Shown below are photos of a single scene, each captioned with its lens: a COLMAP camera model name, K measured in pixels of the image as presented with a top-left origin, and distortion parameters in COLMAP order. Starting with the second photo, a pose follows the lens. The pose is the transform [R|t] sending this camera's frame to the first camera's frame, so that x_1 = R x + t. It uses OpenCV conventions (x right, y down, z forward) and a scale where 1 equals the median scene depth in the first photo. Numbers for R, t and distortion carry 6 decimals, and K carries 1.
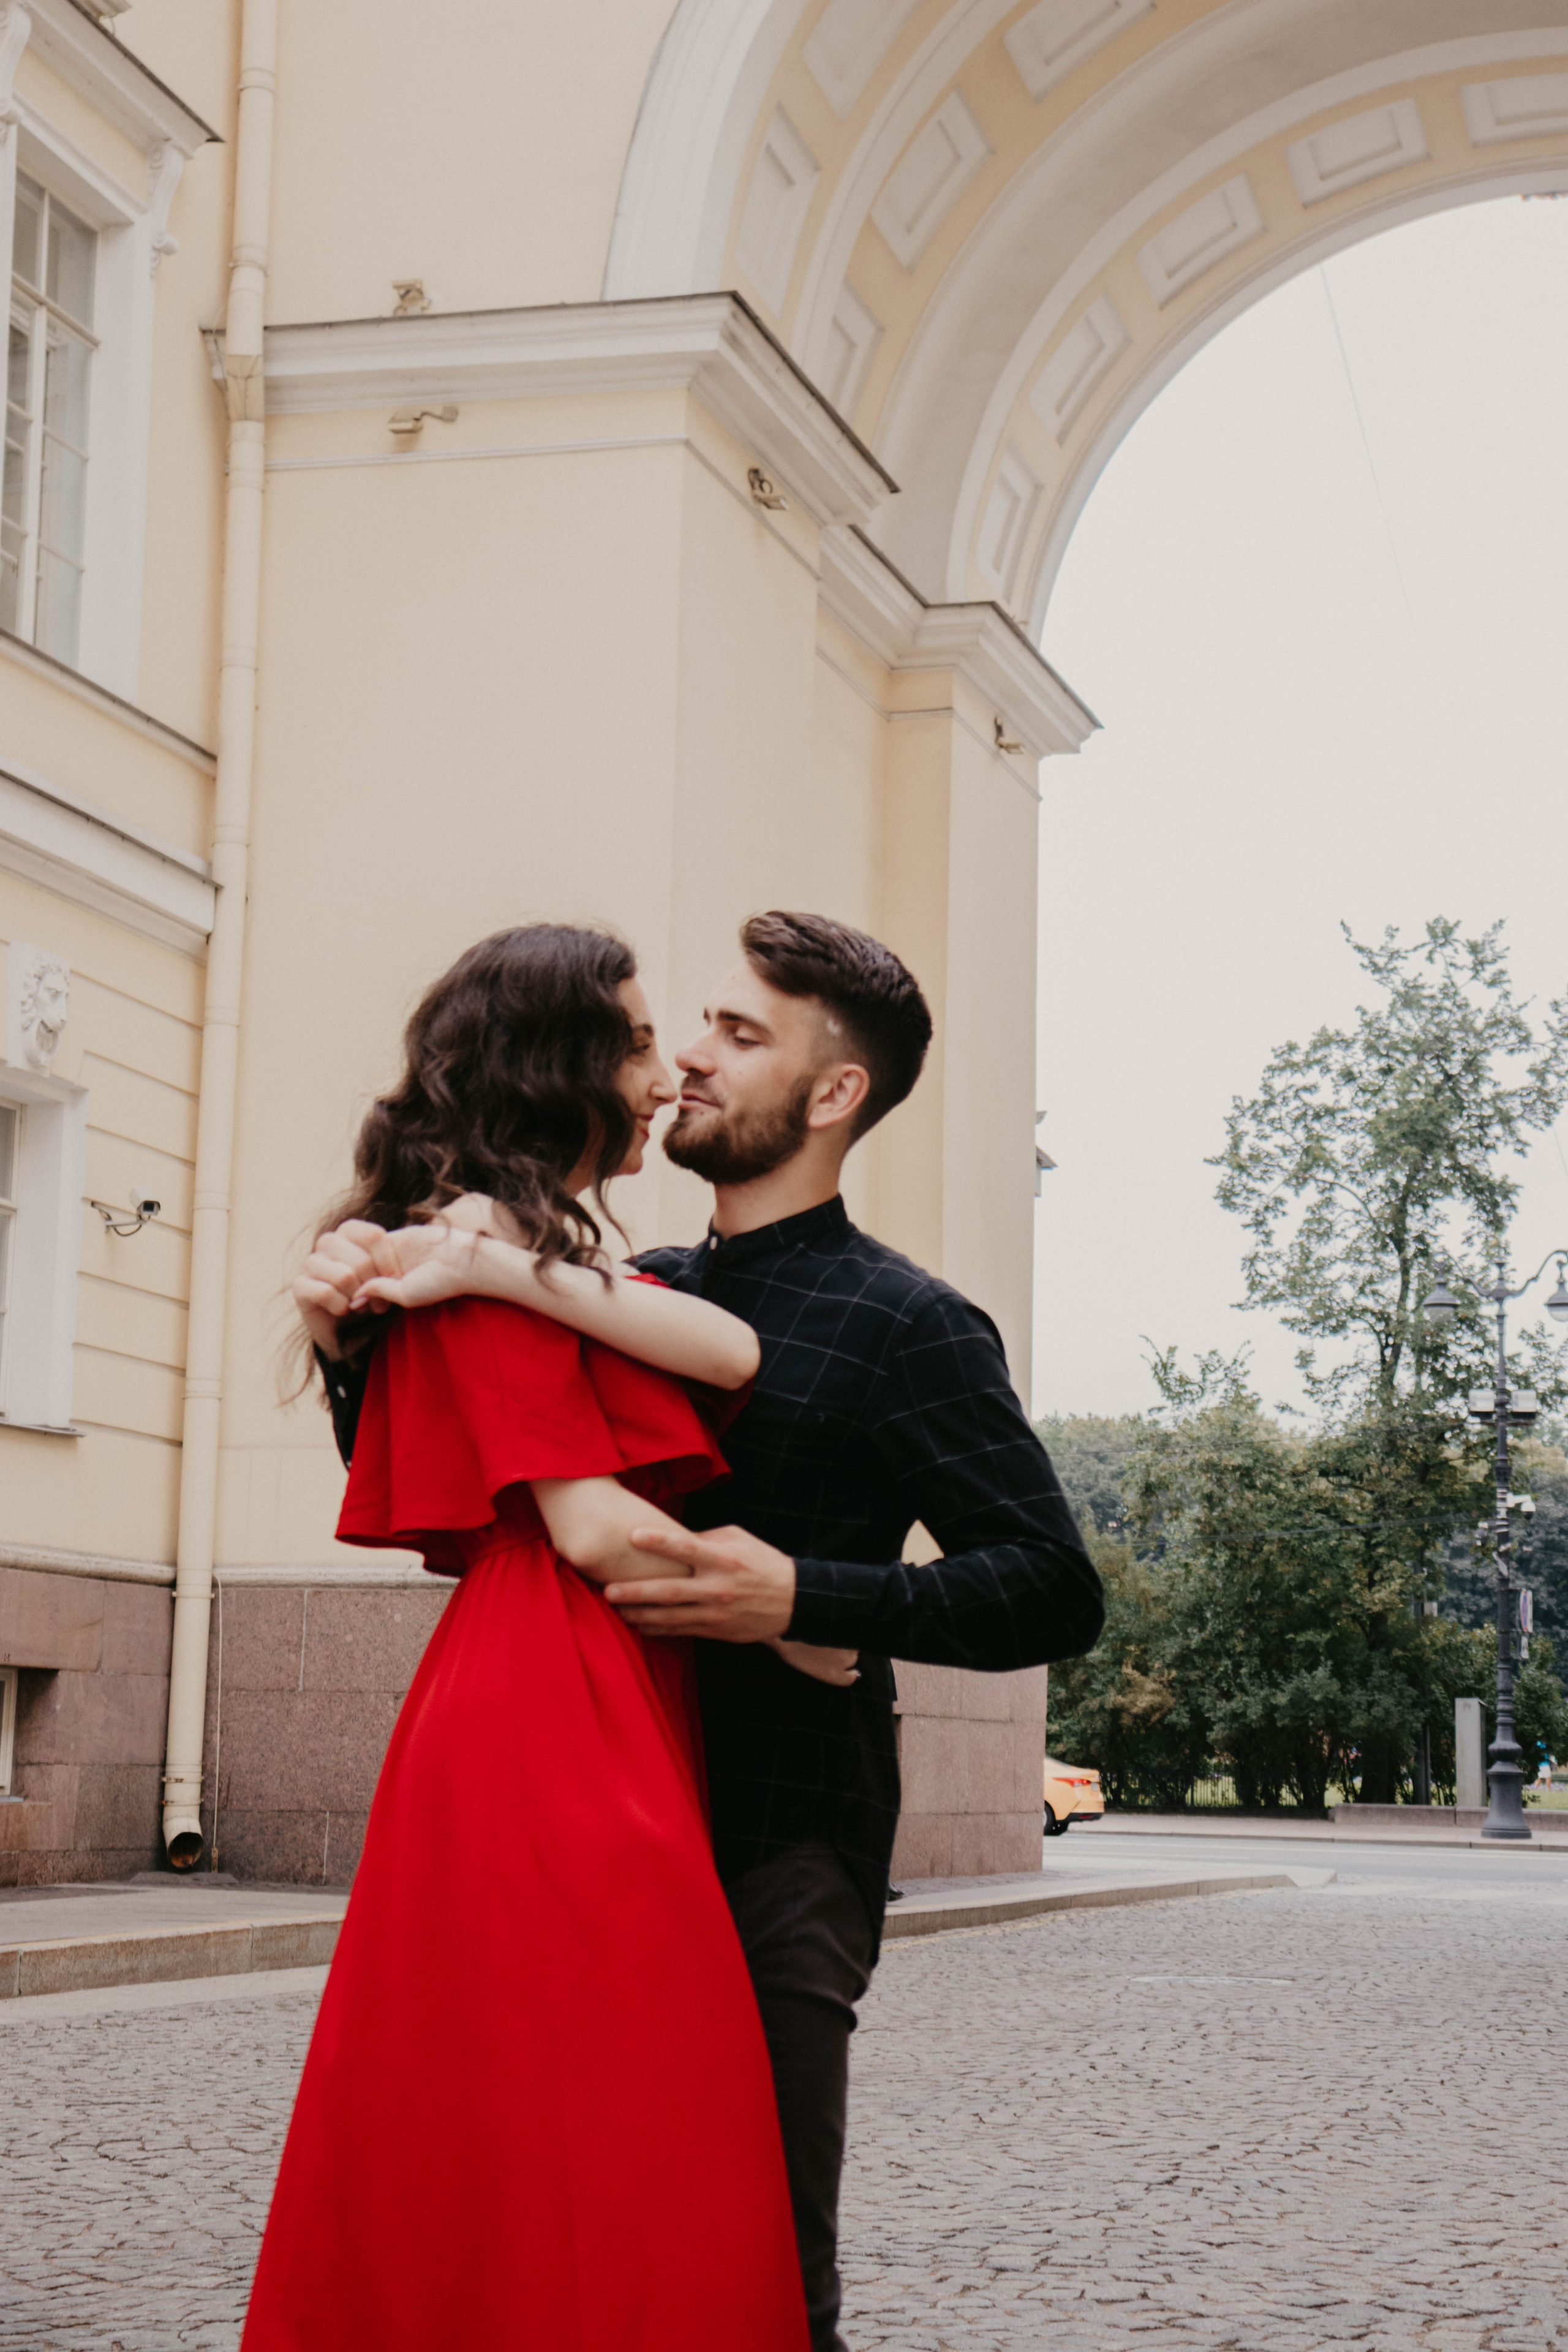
lens RADIAL K [[3528.8, 0, 794.6], [0, 3528.8, 1145.5], [0, 0, 1]] dist [0.104421, 0.267884]
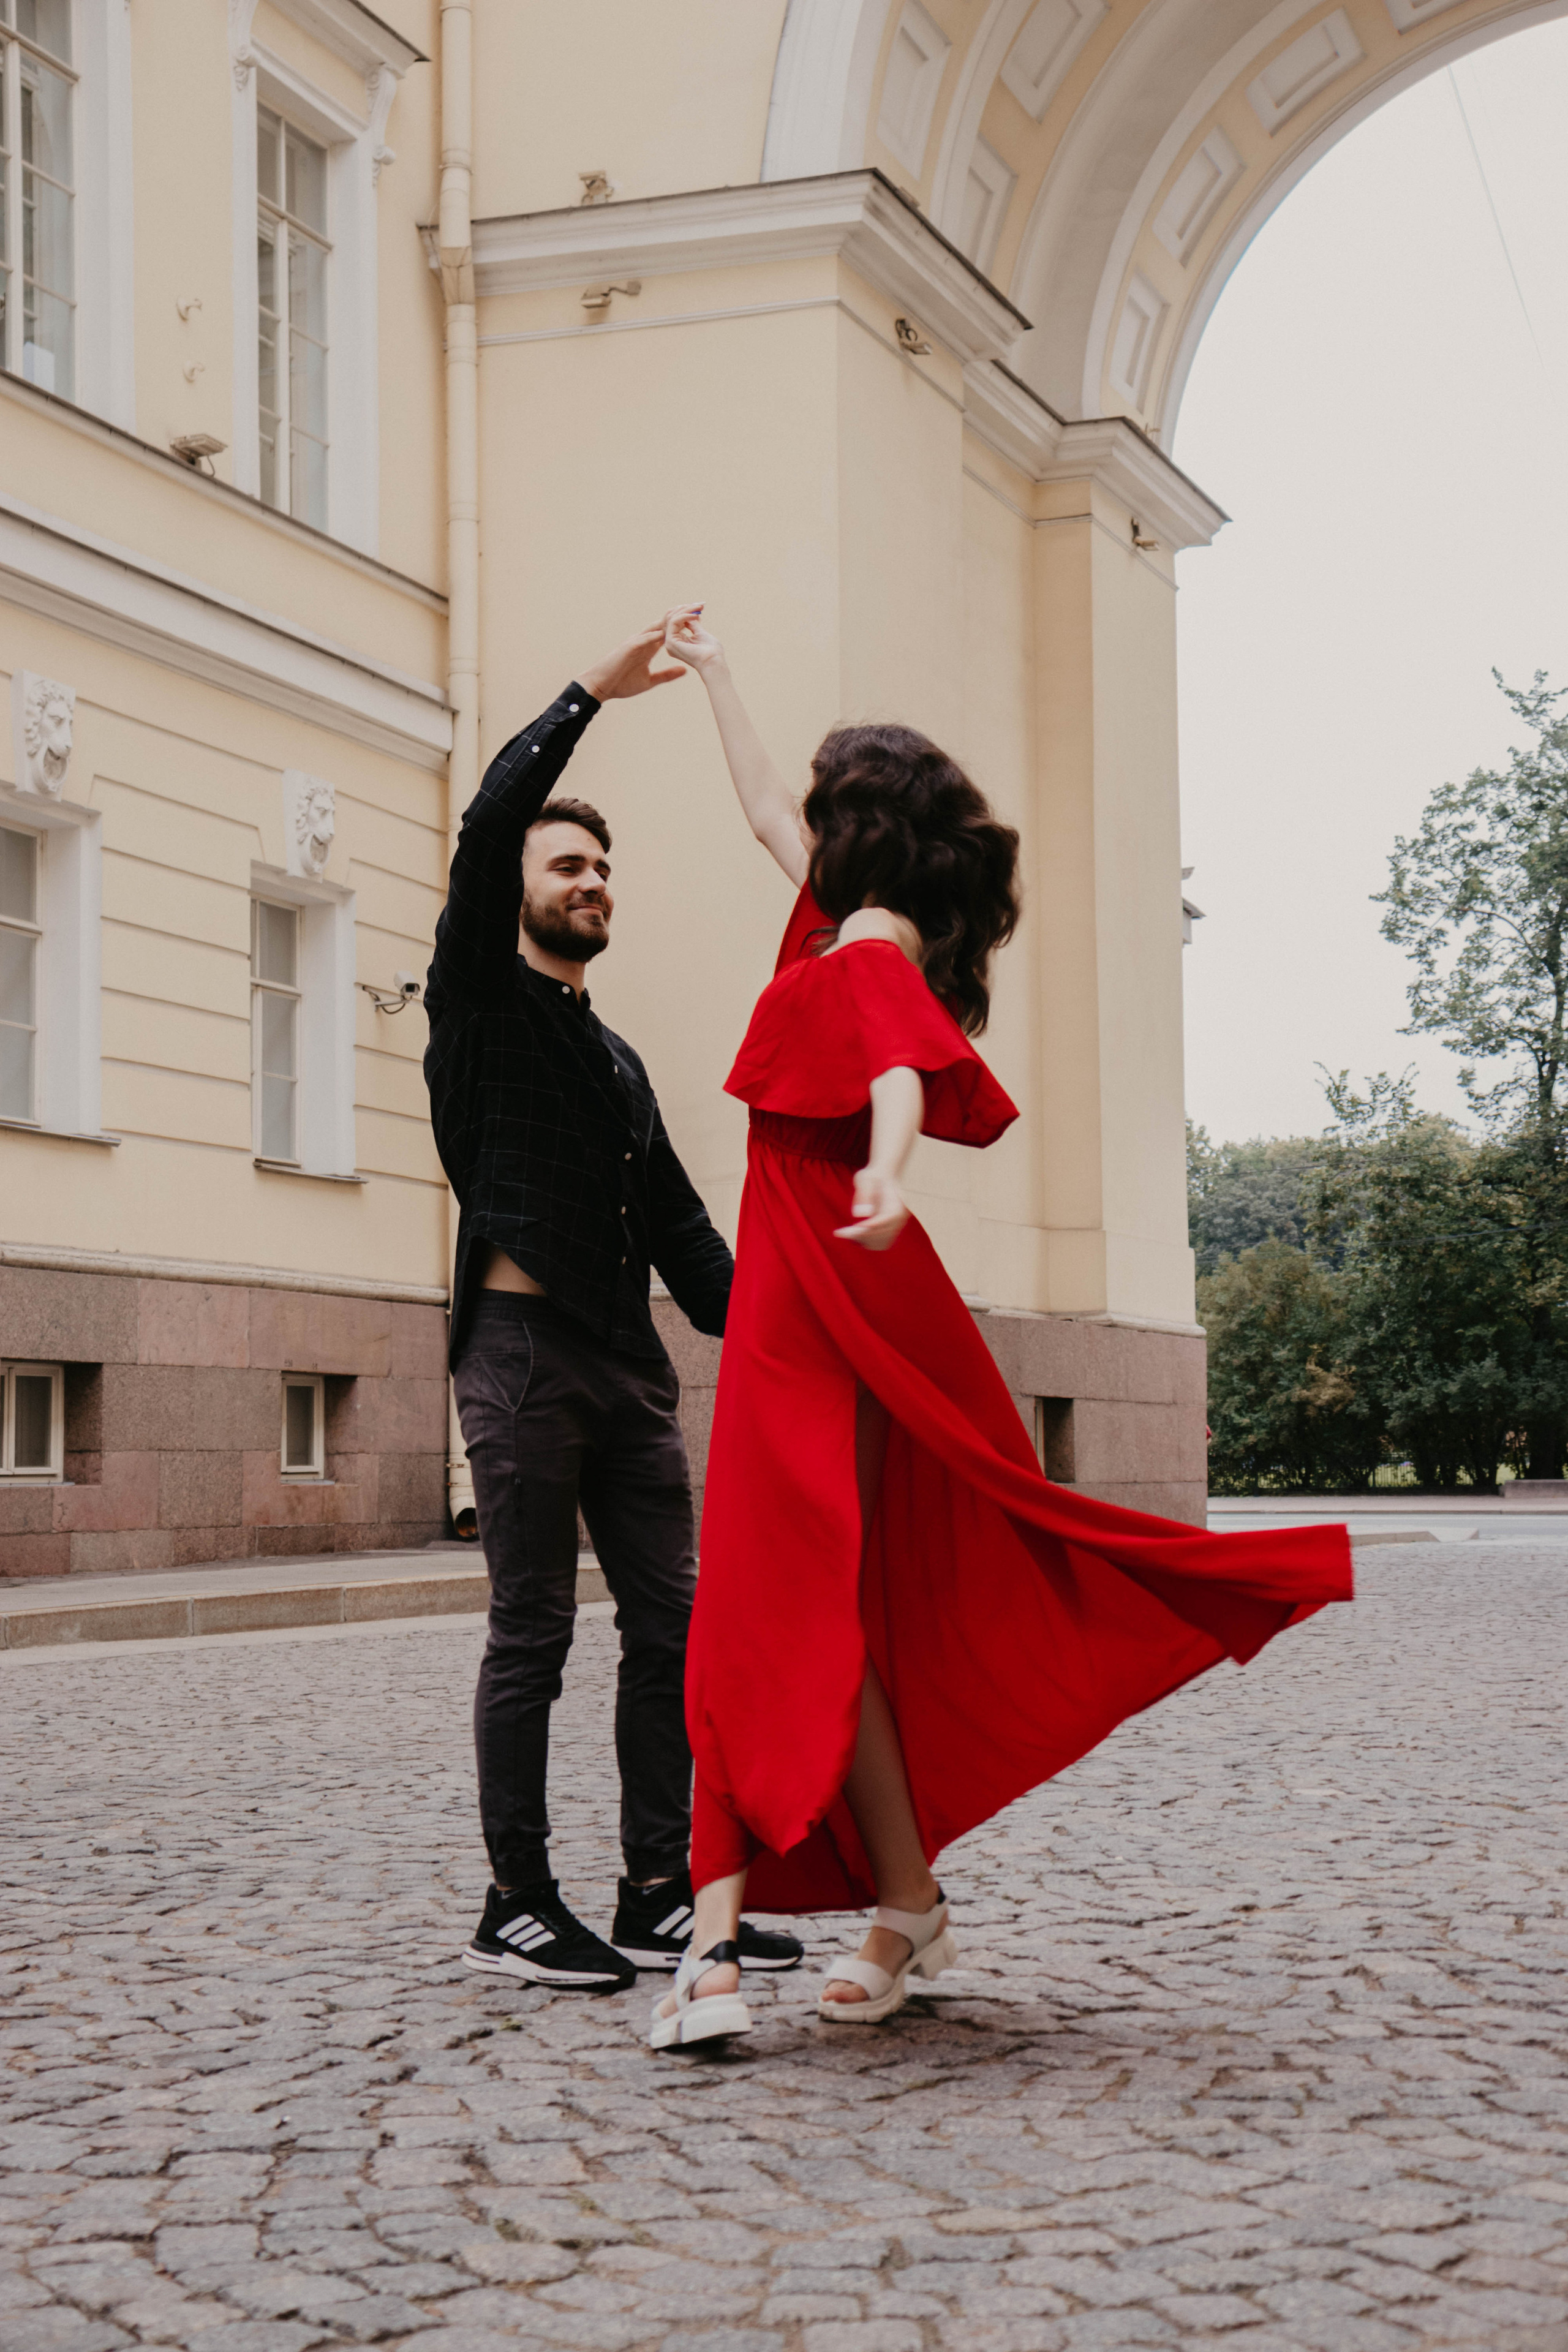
lens RADIAL K [[3528.8, 0, 794.6], [0, 3528.8, 1145.5], [0, 0, 1]] dist [0.104421, 0.267884]
pose [[0.996722, -0.036229, -0.072333, 0.025136], [0.041451, 0.996540, 0.072041, -0.008654], [0.069473, -0.074803, 0.994775, -0.146150]]
